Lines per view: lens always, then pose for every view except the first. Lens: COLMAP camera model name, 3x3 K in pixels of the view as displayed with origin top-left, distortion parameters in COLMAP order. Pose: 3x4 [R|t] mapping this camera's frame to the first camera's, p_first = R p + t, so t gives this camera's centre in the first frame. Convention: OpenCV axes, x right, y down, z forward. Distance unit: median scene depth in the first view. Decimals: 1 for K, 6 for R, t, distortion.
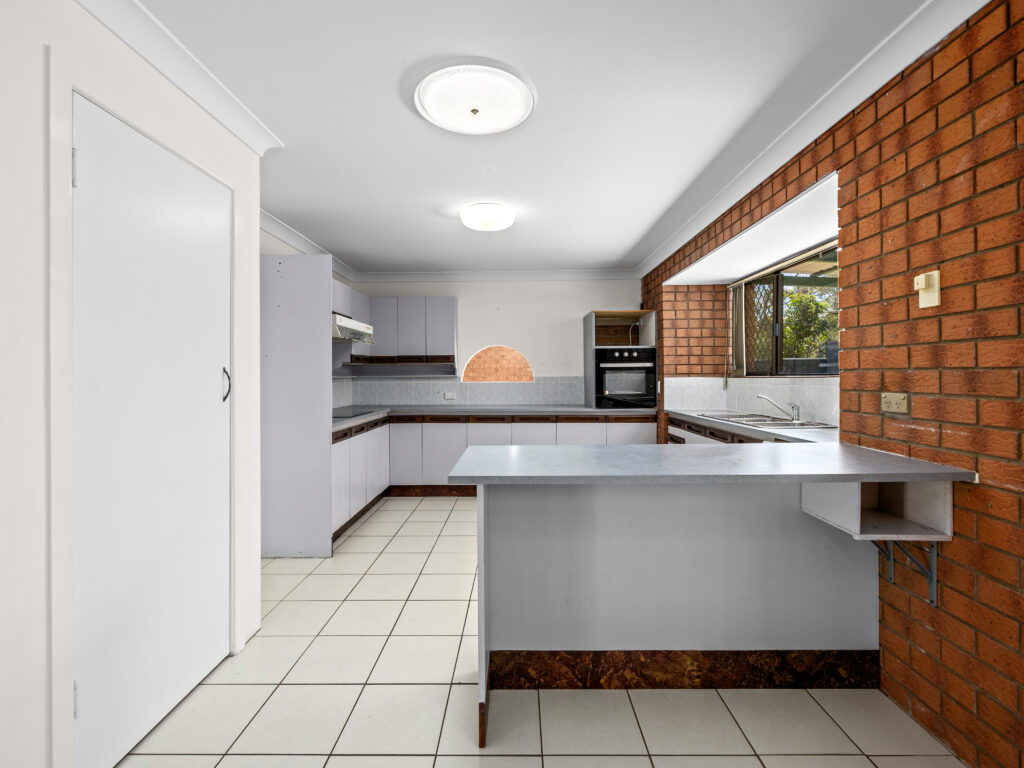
lens RADIAL K [[463.7, 0, 515.4], [0, 463.7, 376.5], [0, 0, 1]] dist [-0.014637, 0.002894]
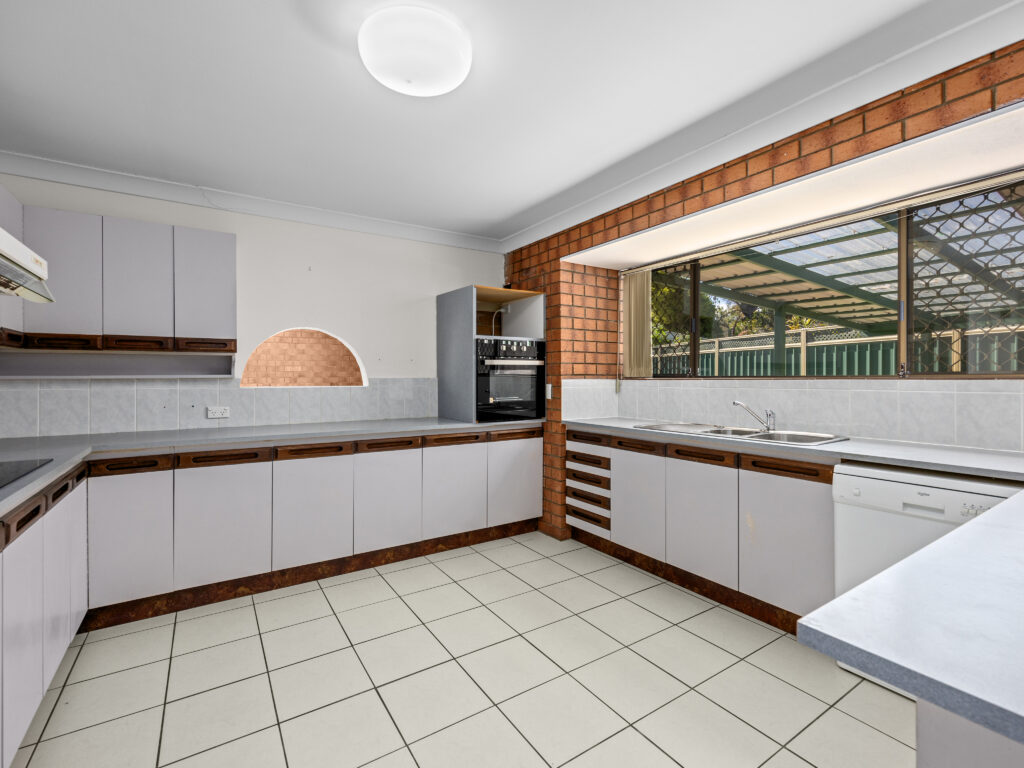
lens RADIAL K [[463.7, 0, 514.5], [0, 463.7, 379.4], [0, 0, 1]] dist [-0.014637, 0.002894]
pose [[0.831044, -0.000124, 0.556207, -0.180716], [-0.001413, 0.999996, 0.002334, 0.000369], [-0.556205, -0.002726, 0.831041, 0.396623]]
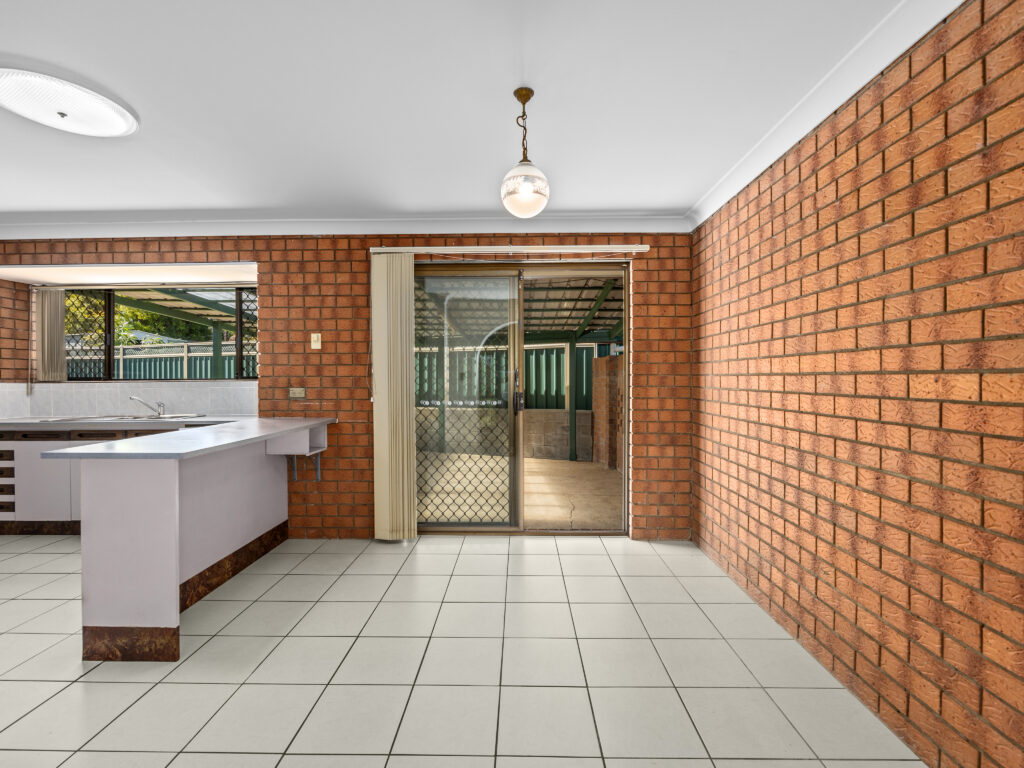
lens RADIAL K [[463.7, 0, 516.2], [0, 463.7, 381.4], [0, 0, 1]] dist [-0.014637, 0.002894]
pose [[0.003944, -0.005913, 0.999975, -0.476632], [0.006931, 0.999959, 0.005886, 0.000400], [-0.999968, 0.006907, 0.003985, 0.004179]]
